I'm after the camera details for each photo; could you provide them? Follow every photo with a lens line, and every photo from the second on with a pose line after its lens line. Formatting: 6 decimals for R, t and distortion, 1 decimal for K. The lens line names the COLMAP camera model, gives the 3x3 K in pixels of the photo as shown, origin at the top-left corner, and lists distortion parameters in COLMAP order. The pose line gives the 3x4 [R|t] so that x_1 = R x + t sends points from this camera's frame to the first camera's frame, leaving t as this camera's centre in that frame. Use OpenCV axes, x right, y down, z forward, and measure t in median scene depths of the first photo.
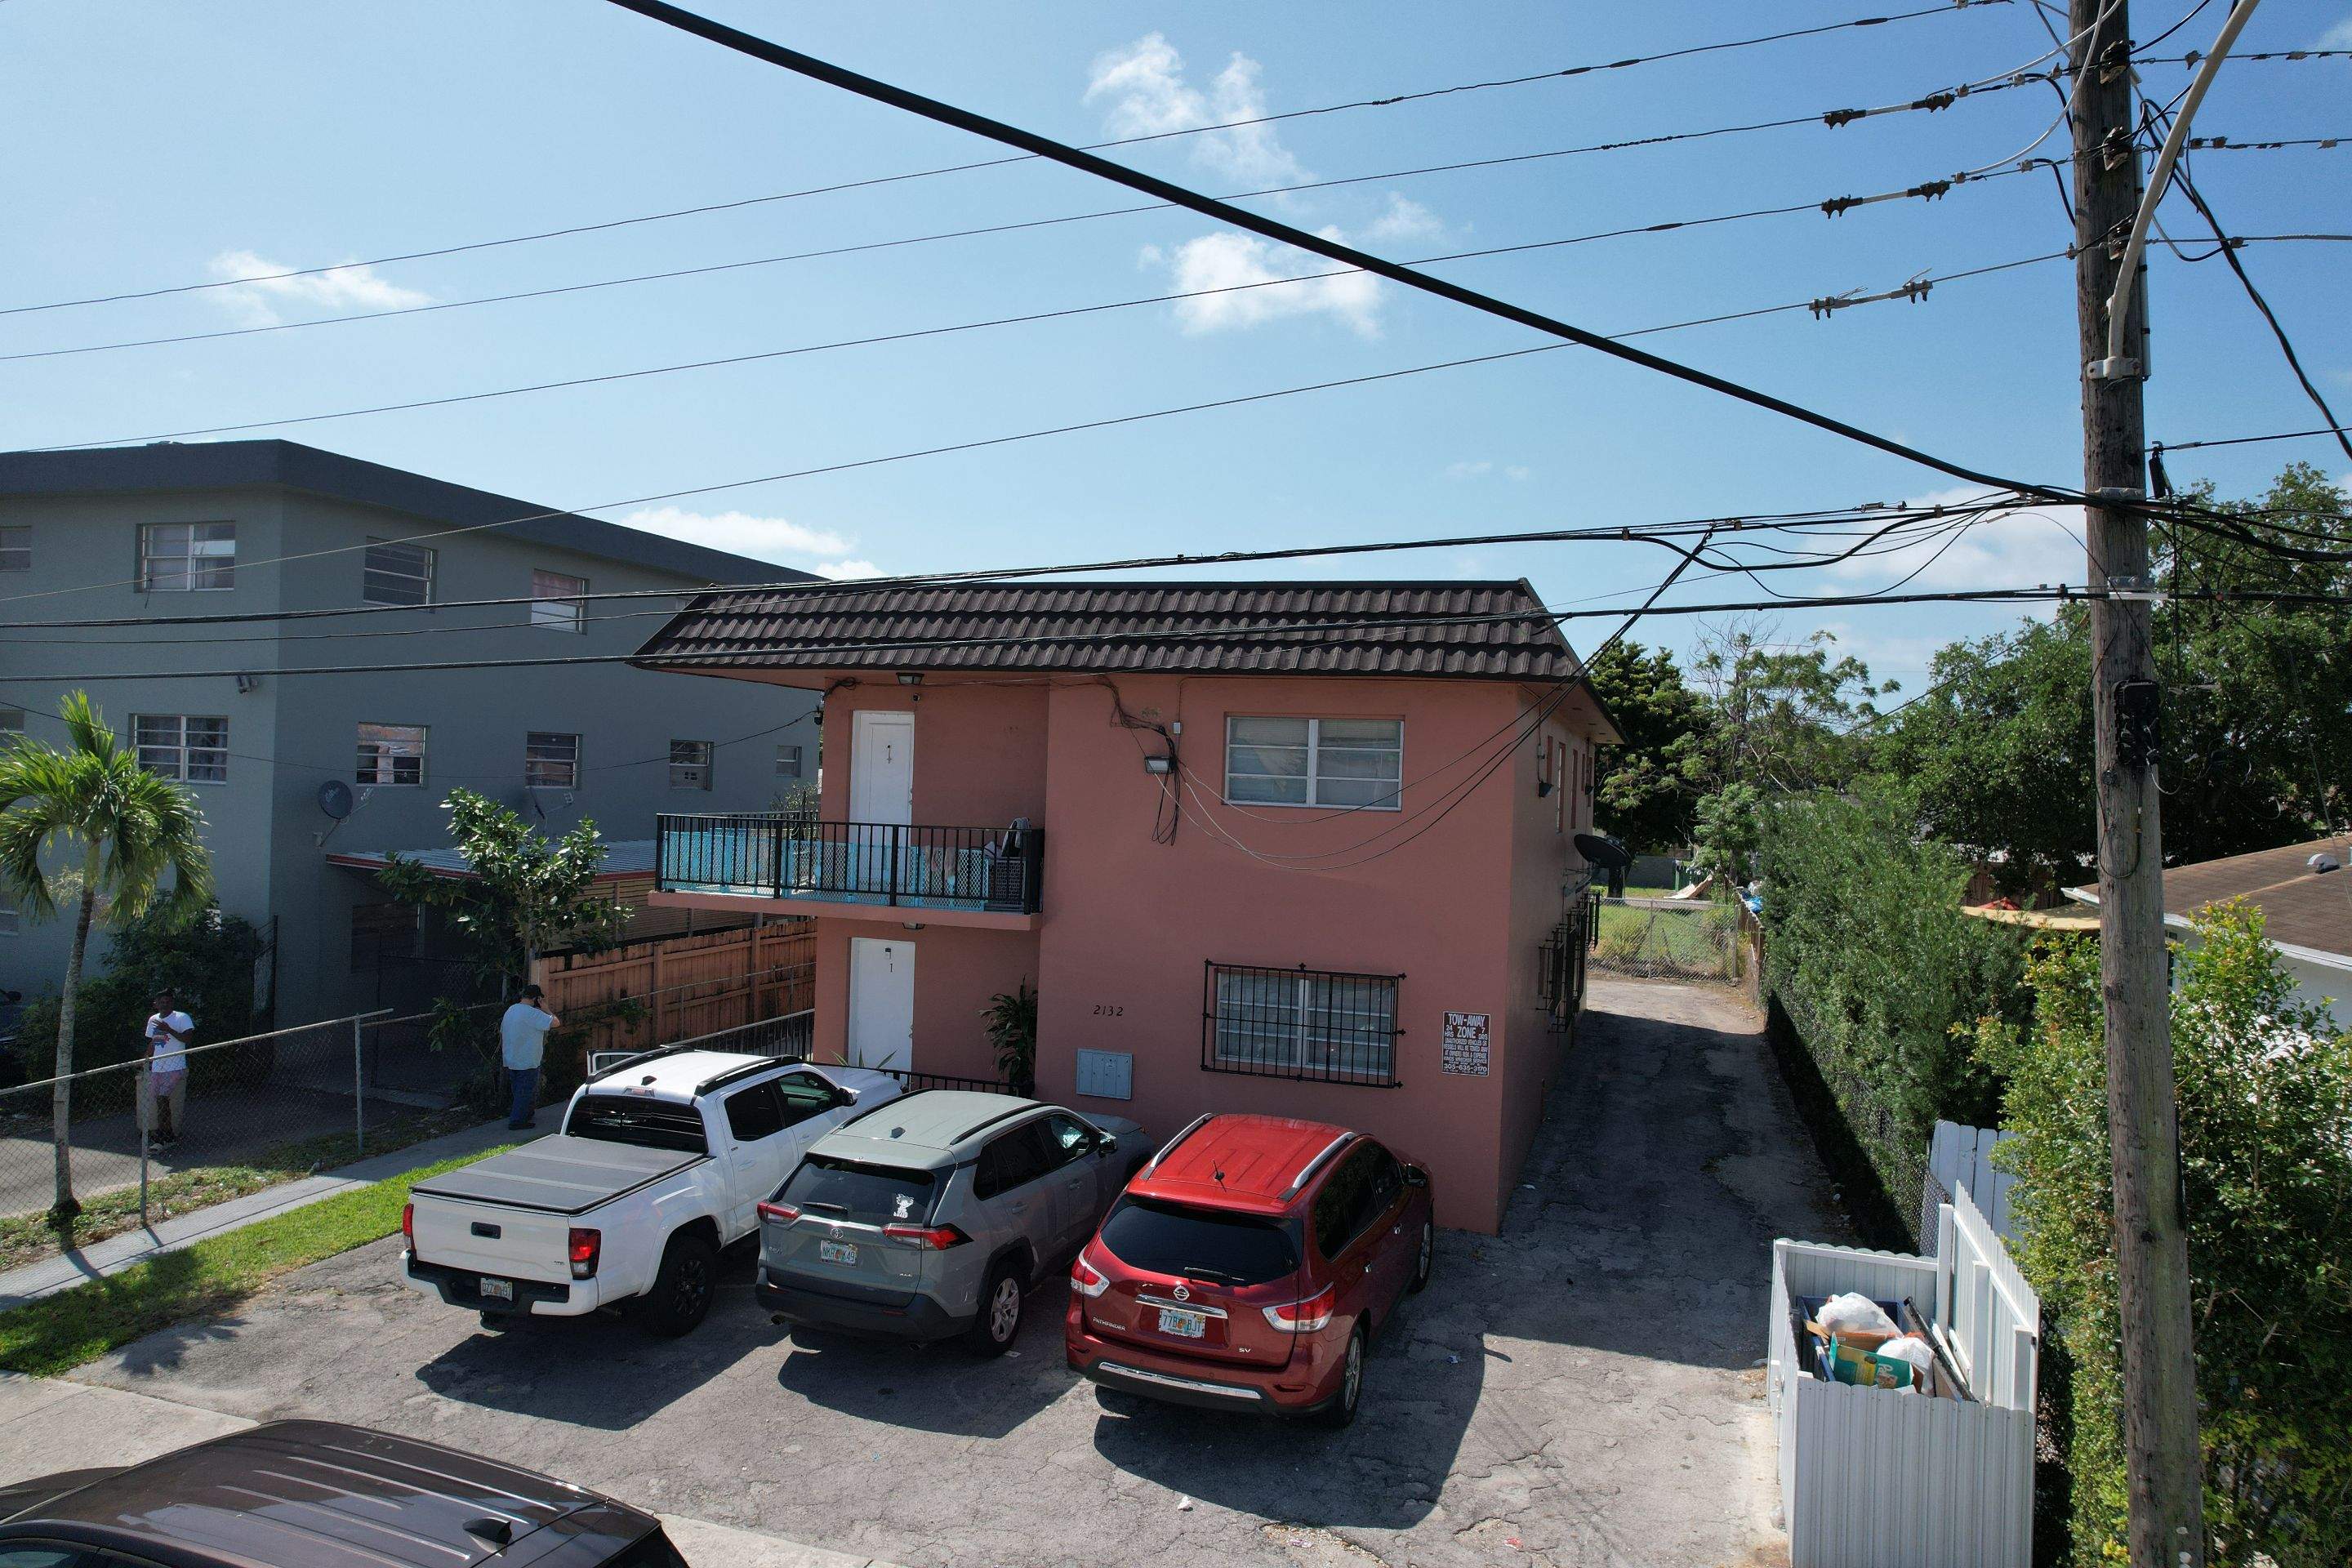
lens RADIAL K [[1496.0, 0, 1213.1], [0, 1496.0, 781.7], [0, 0, 1]] dist [-0.038582, -0.000622]
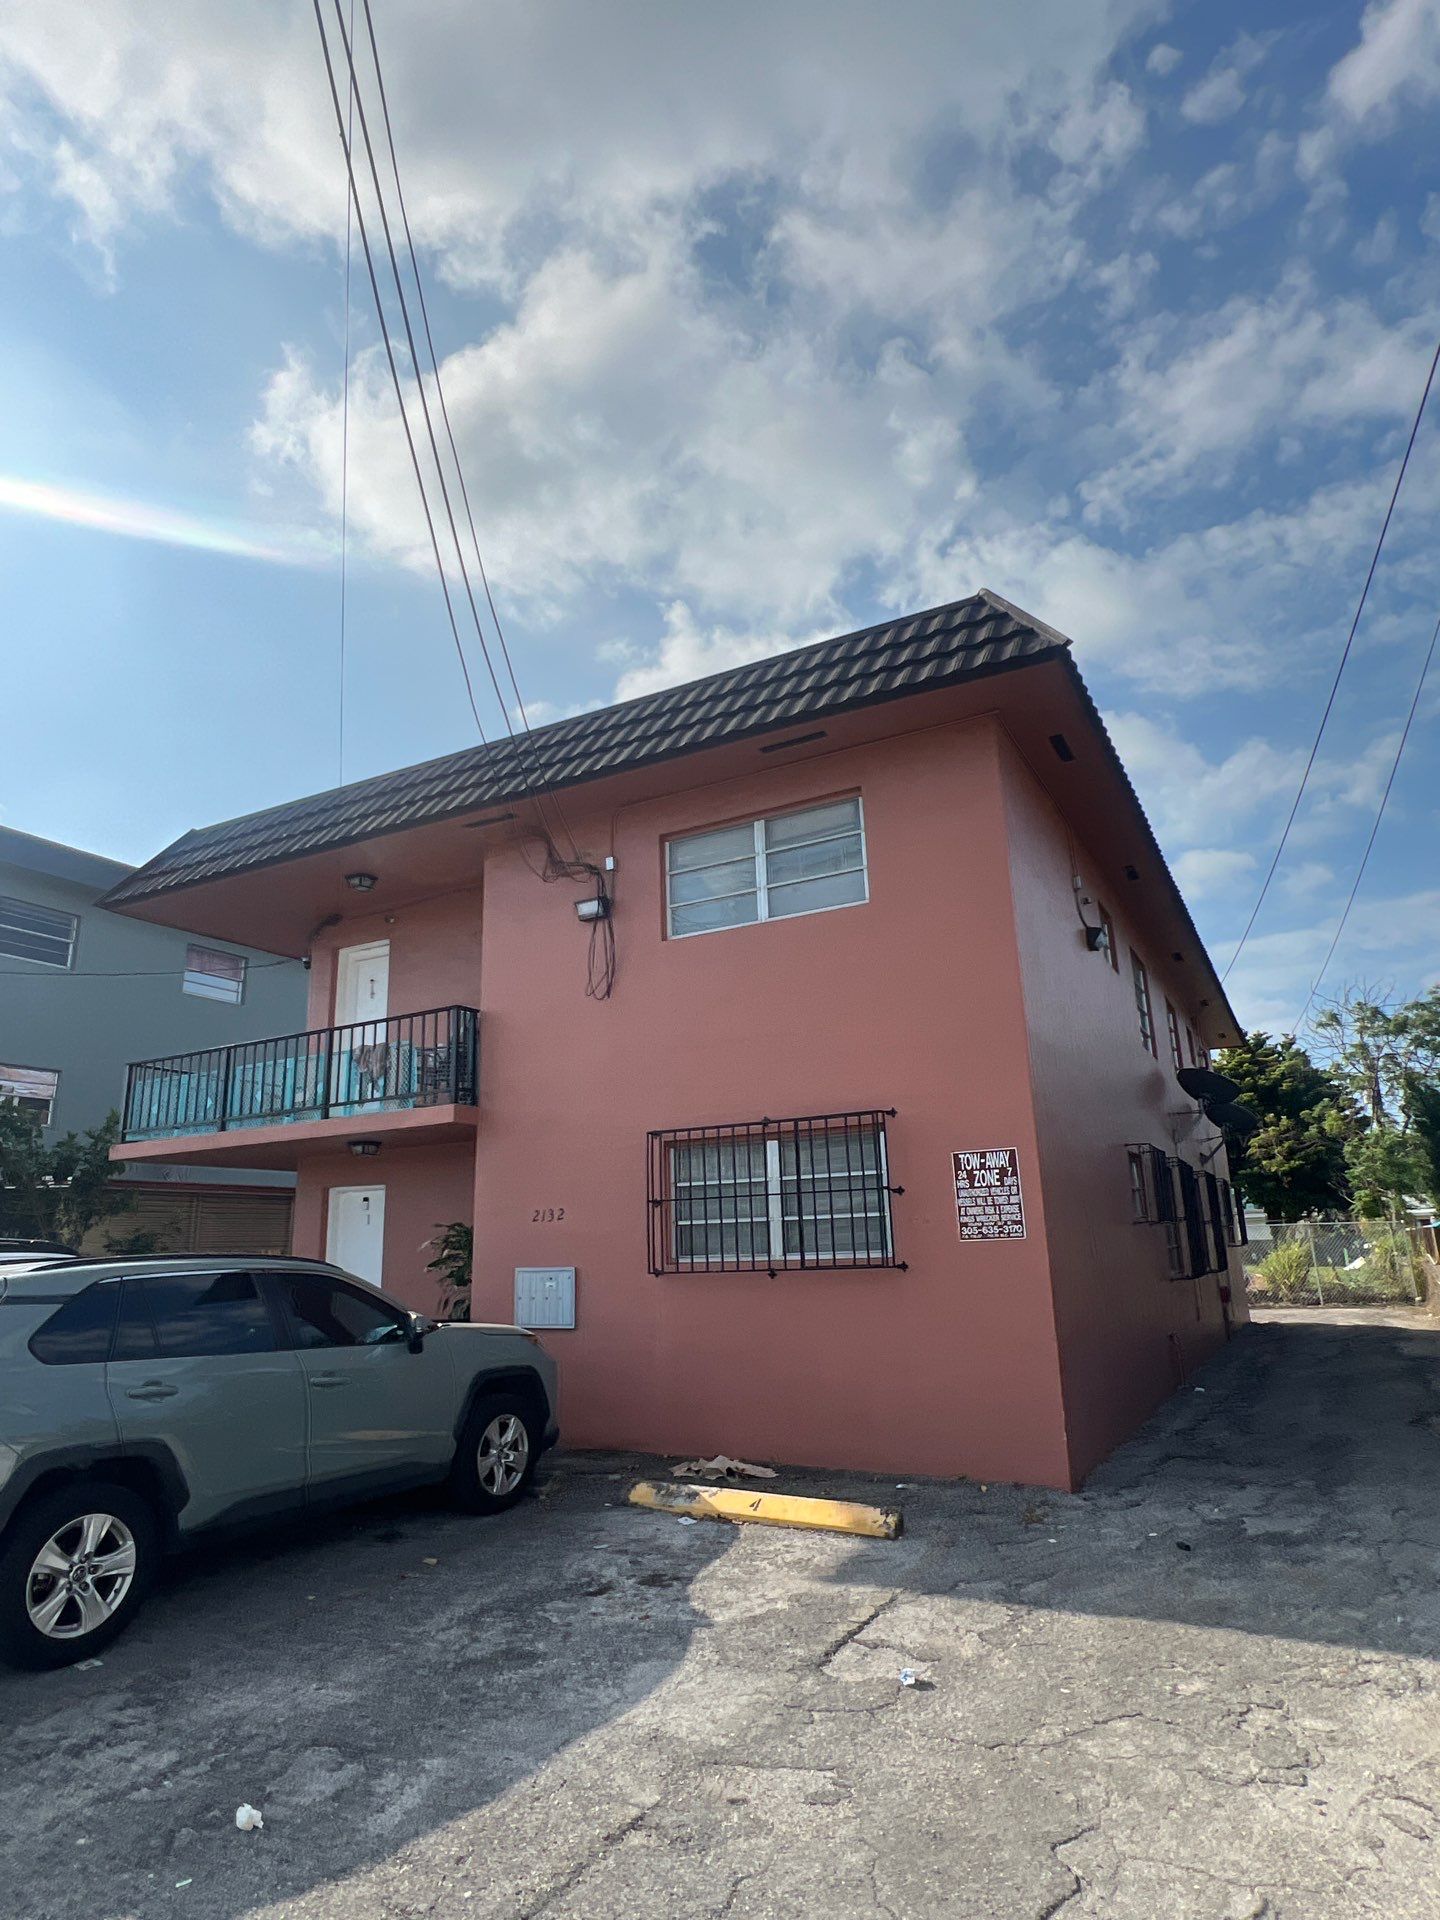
lens RADIAL K [[1105.6, 0, 722.3], [0, 1105.6, 964.6], [0, 0, 1]] dist [-0.000280, -0.000586]
pose [[0.978277, -0.113960, -0.173169, 0.145171], [0.067097, 0.964442, -0.255636, 0.189903], [0.196144, 0.238464, 0.951138, 0.442391]]
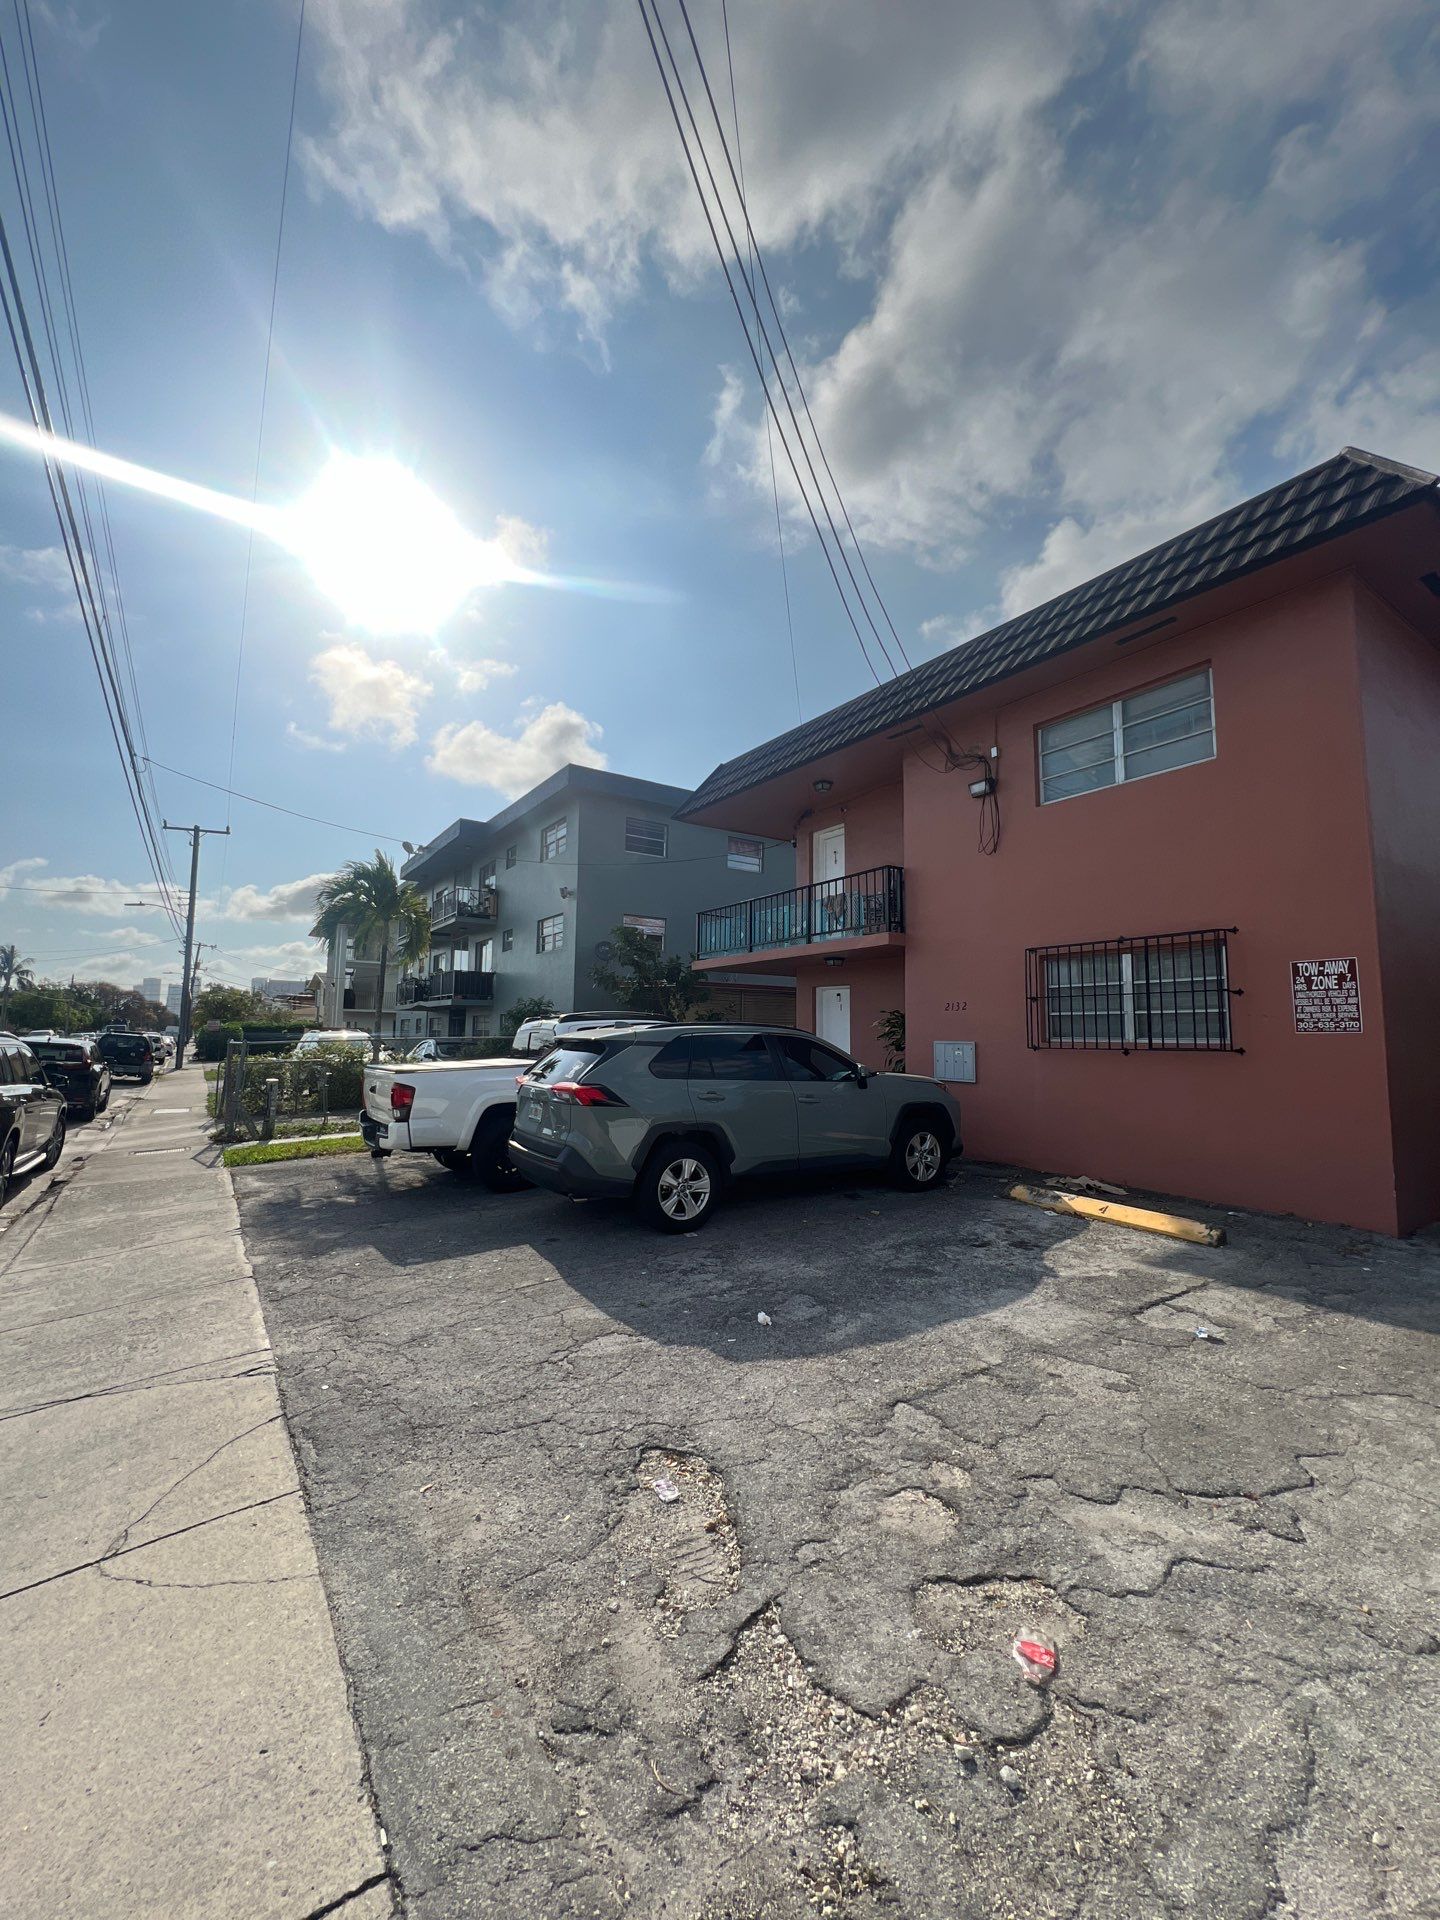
lens RADIAL K [[773.8, 0, 719.2], [0, 773.8, 963.7], [0, 0, 1]] dist [0.001957, -0.000068]
pose [[0.780933, -0.088820, -0.618268, 0.169052], [0.021825, 0.993114, -0.115103, 0.194203], [0.624234, 0.076394, 0.777494, 0.433142]]
